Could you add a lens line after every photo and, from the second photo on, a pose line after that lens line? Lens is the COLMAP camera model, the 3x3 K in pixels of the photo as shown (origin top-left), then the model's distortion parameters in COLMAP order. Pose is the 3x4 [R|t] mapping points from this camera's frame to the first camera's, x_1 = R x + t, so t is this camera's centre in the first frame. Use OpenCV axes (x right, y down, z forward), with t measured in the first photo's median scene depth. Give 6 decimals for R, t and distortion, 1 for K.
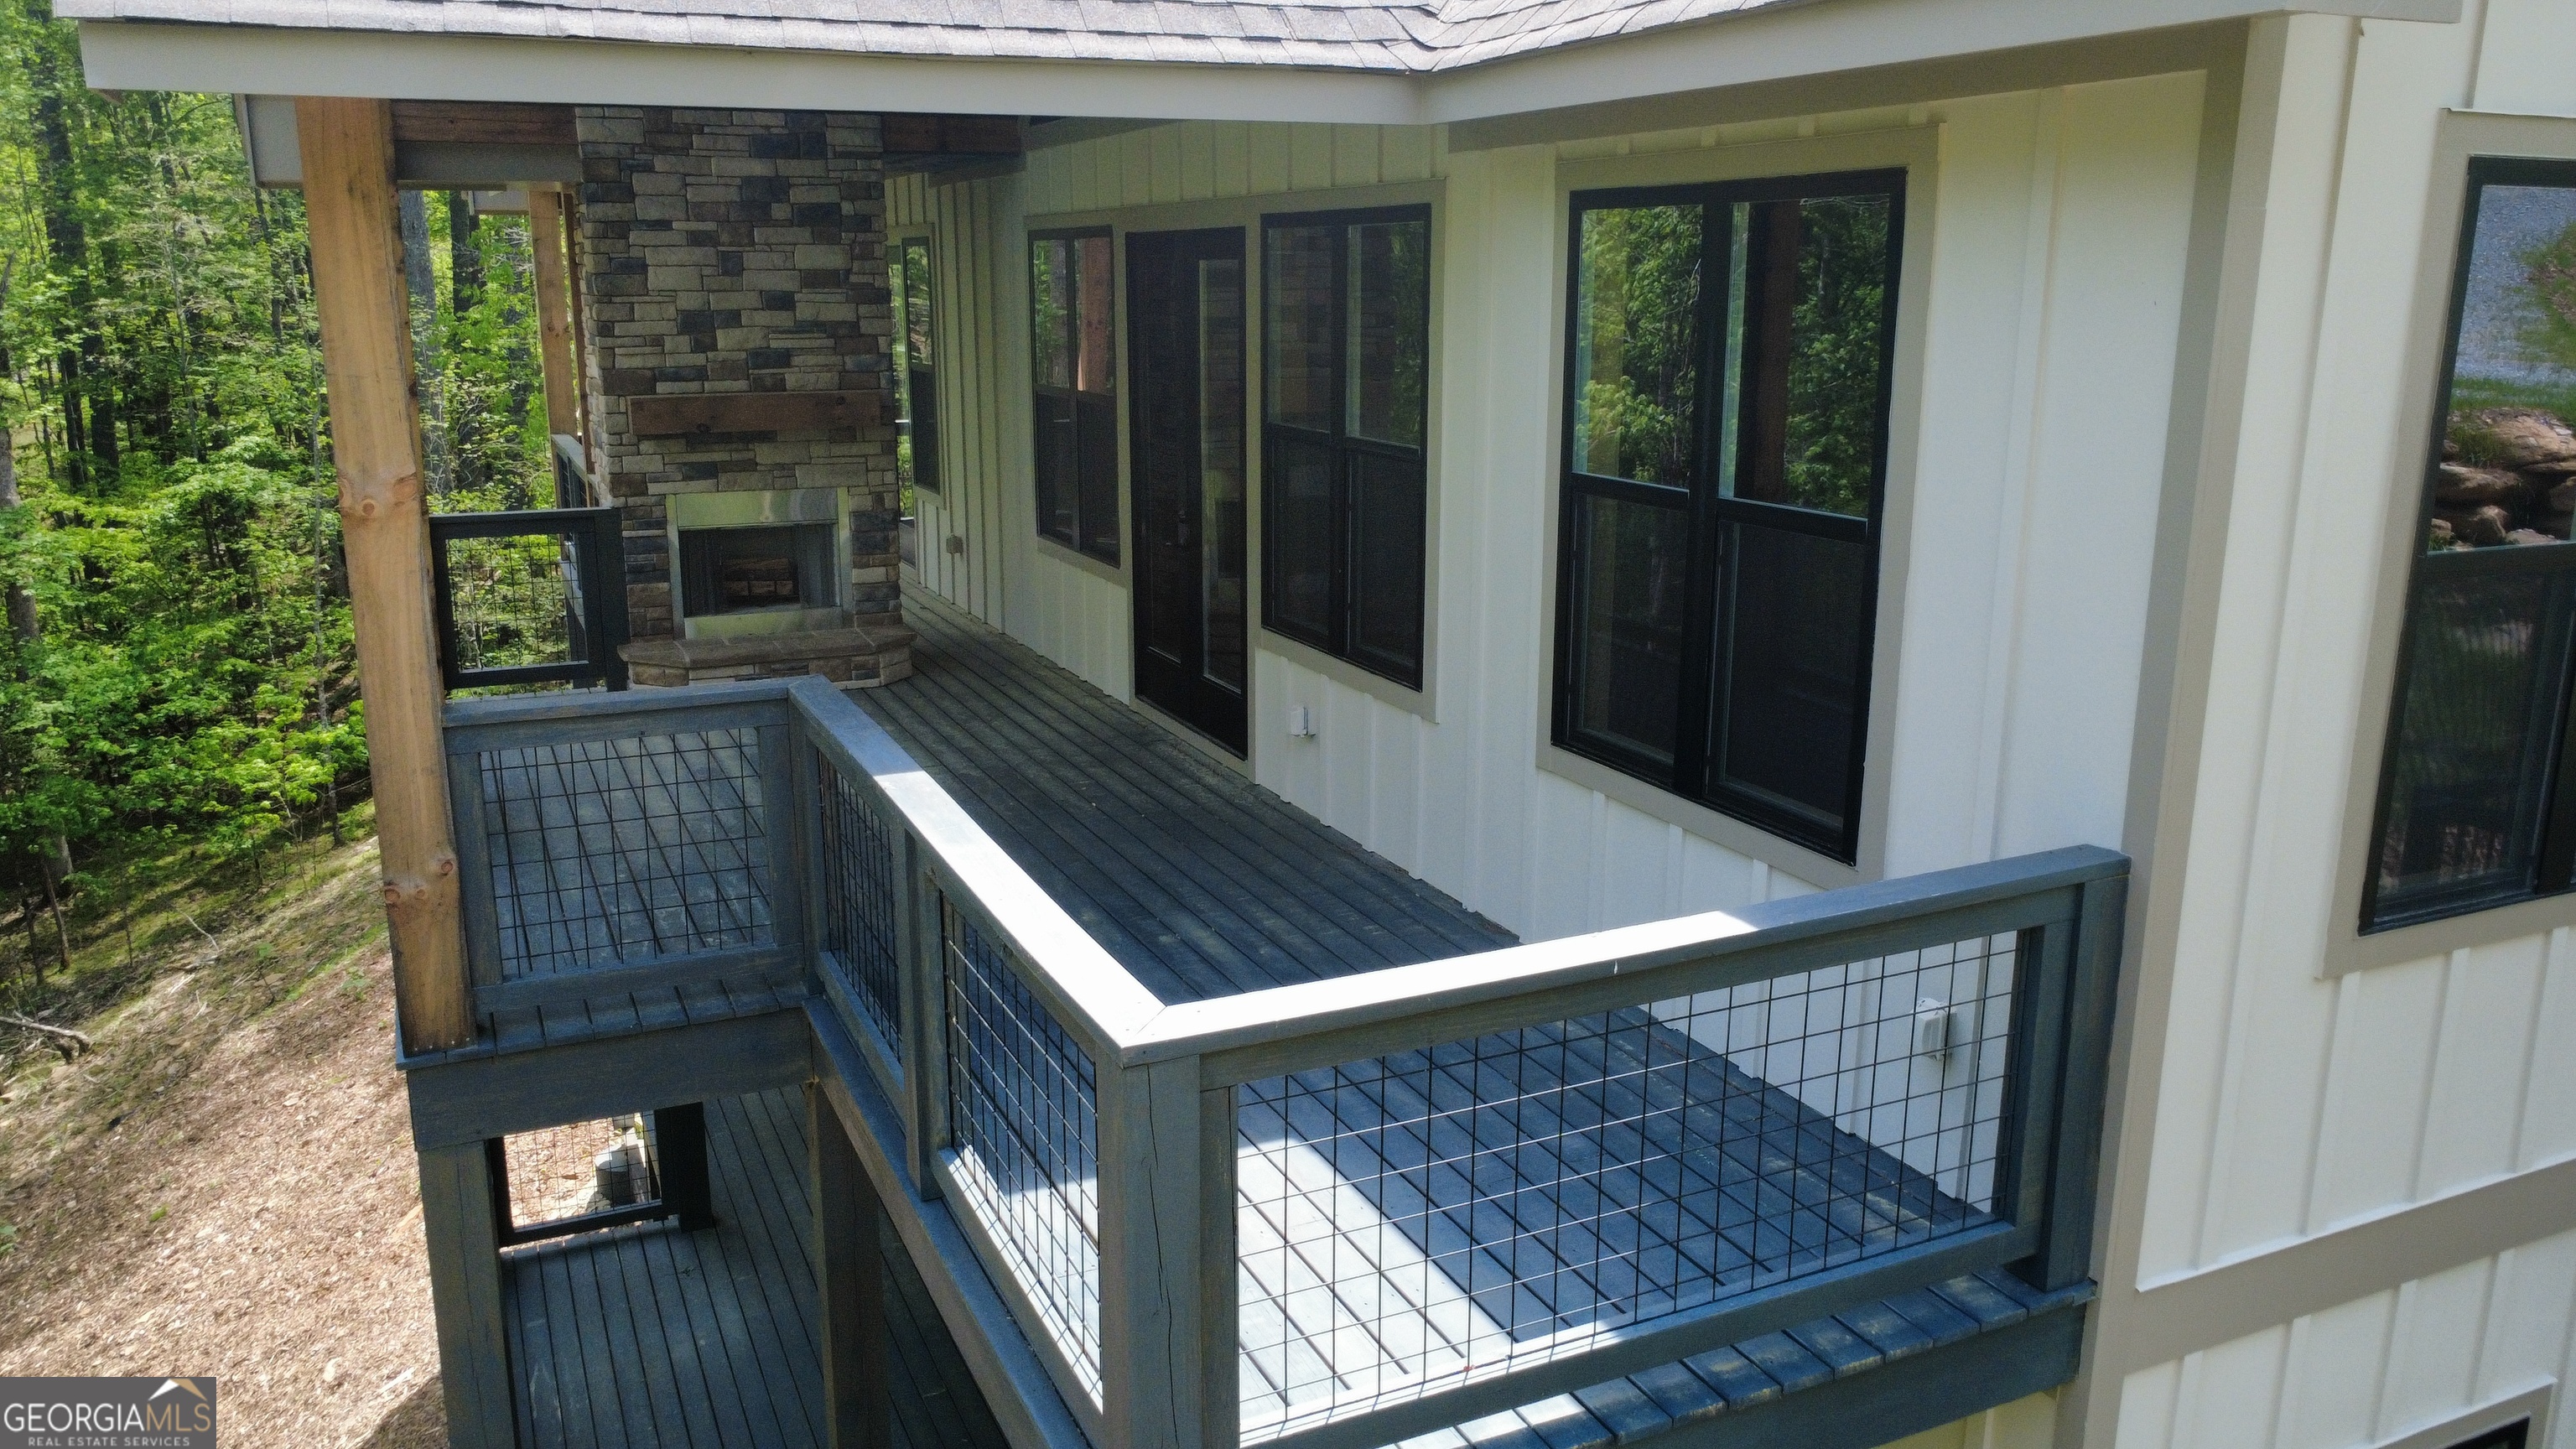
lens RADIAL K [[1884.2, 0, 1299.7], [0, 1884.2, 723.3], [0, 0, 1]] dist [-0.003921, 0.010827]
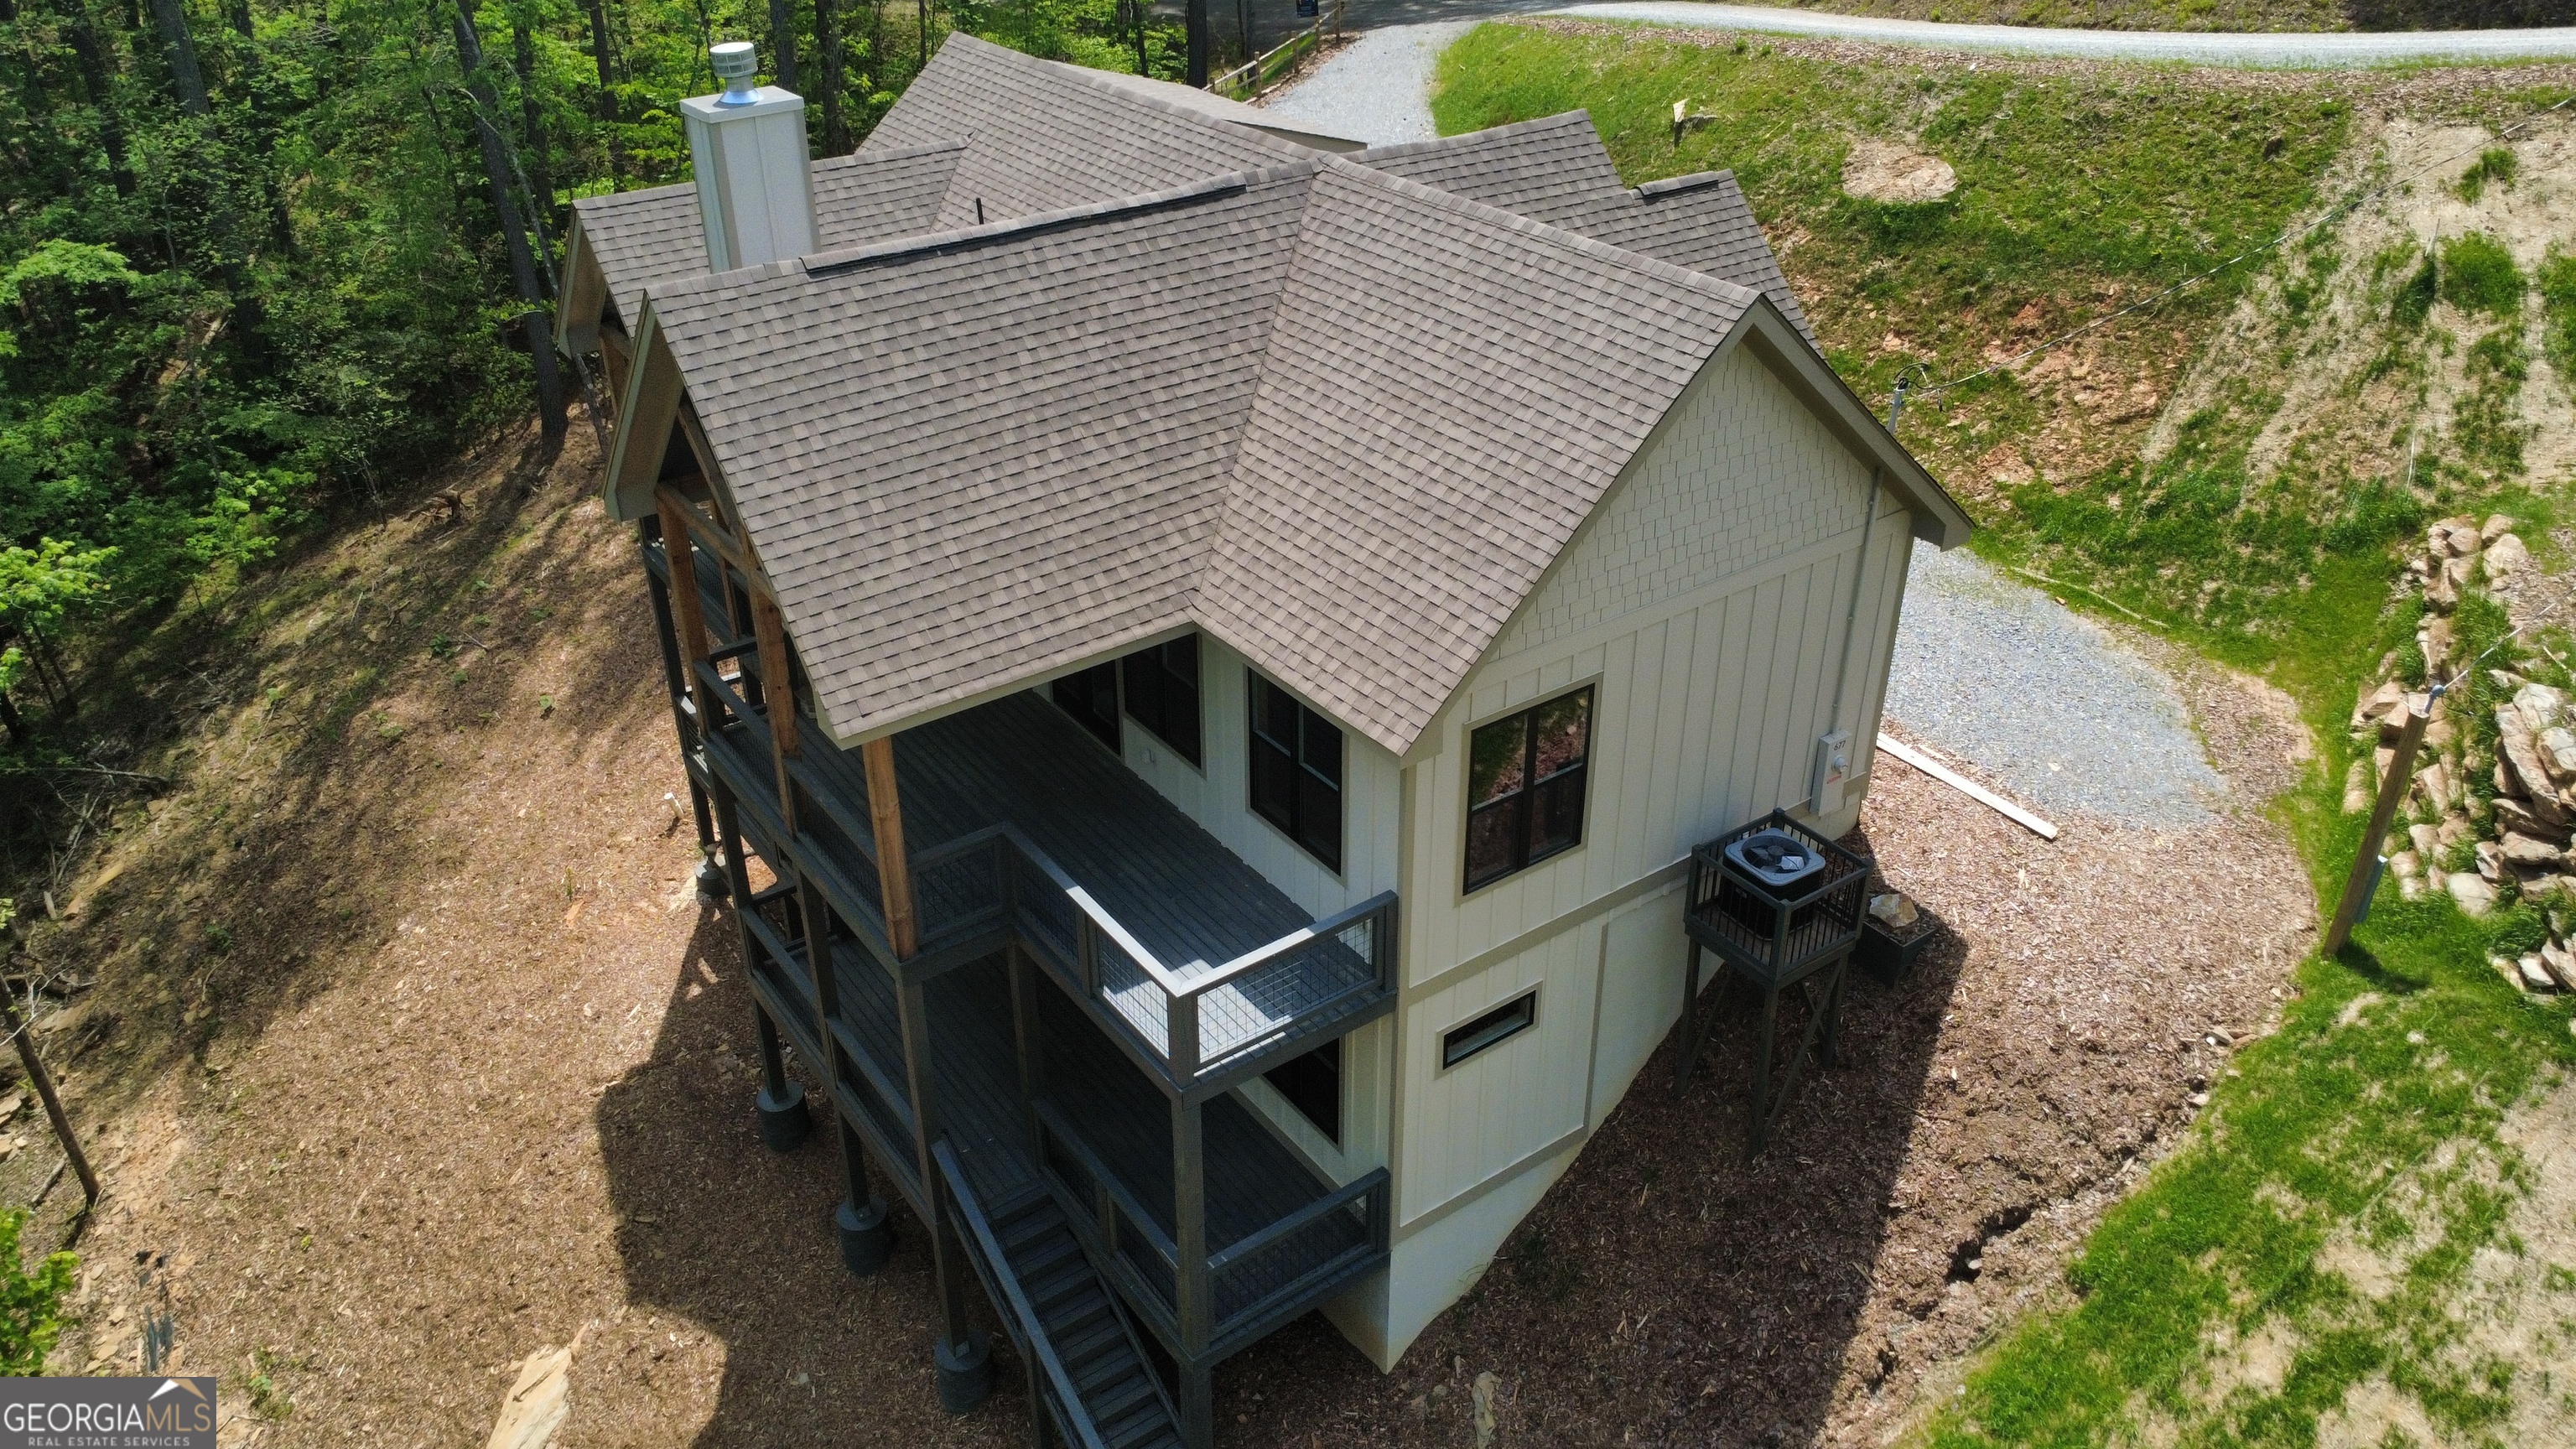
lens RADIAL K [[1884.2, 0, 1281.7], [0, 1884.2, 729.9], [0, 0, 1]] dist [-0.003921, 0.010827]
pose [[0.984144, -0.103234, 0.144234, -0.208304], [0.057101, 0.954281, 0.293405, -0.866606], [-0.167930, -0.280517, 0.945045, -1.582048]]
